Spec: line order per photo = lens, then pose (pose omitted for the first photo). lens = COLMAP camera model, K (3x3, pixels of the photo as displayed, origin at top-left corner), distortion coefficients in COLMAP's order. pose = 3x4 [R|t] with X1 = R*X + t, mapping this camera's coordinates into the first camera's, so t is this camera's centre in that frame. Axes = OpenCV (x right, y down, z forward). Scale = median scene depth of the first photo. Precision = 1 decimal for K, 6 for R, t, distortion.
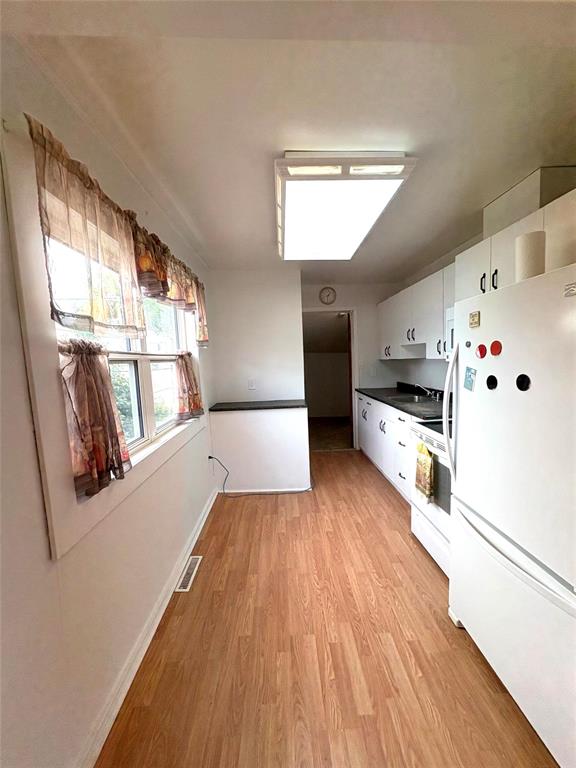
lens RADIAL K [[311.5, 0, 288.0], [0, 311.5, 384.0], [0, 0, 1]] dist [0.000348, 0.000248]
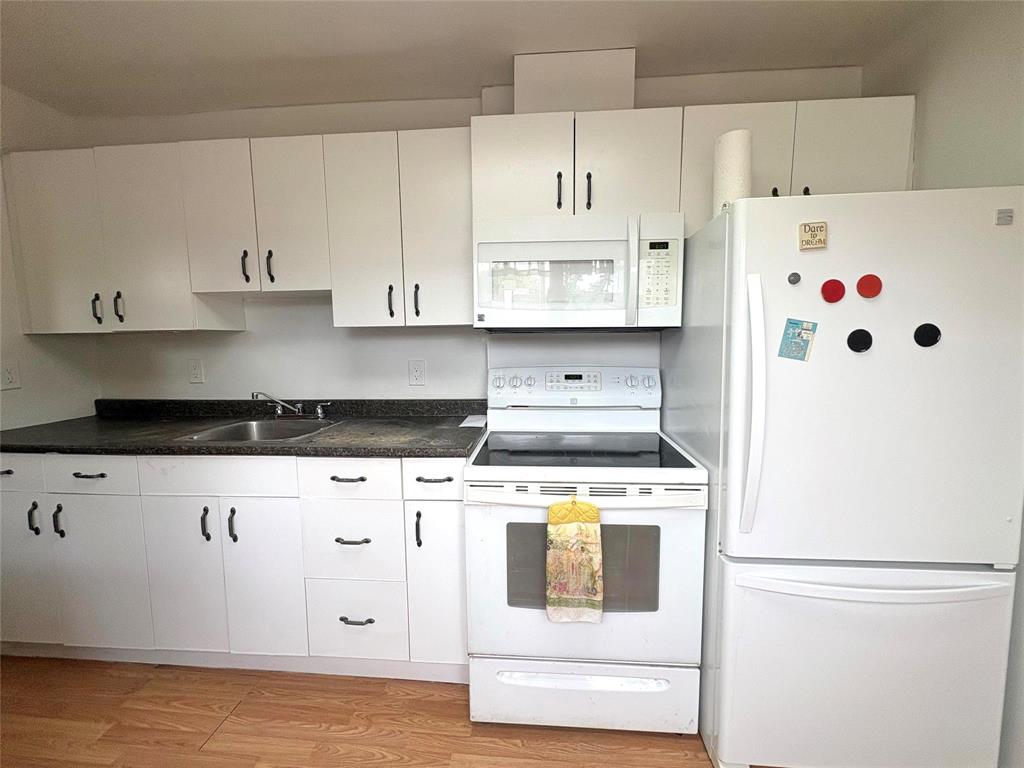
lens RADIAL K [[415.3, 0, 504.2], [0, 415.3, 384.4], [0, 0, 1]] dist [0.000348, 0.000248]
pose [[0.094268, -0.070387, 0.993055, -0.234755], [0.092012, 0.993844, 0.061708, -0.031510], [-0.991286, 0.085556, 0.100164, 1.457519]]
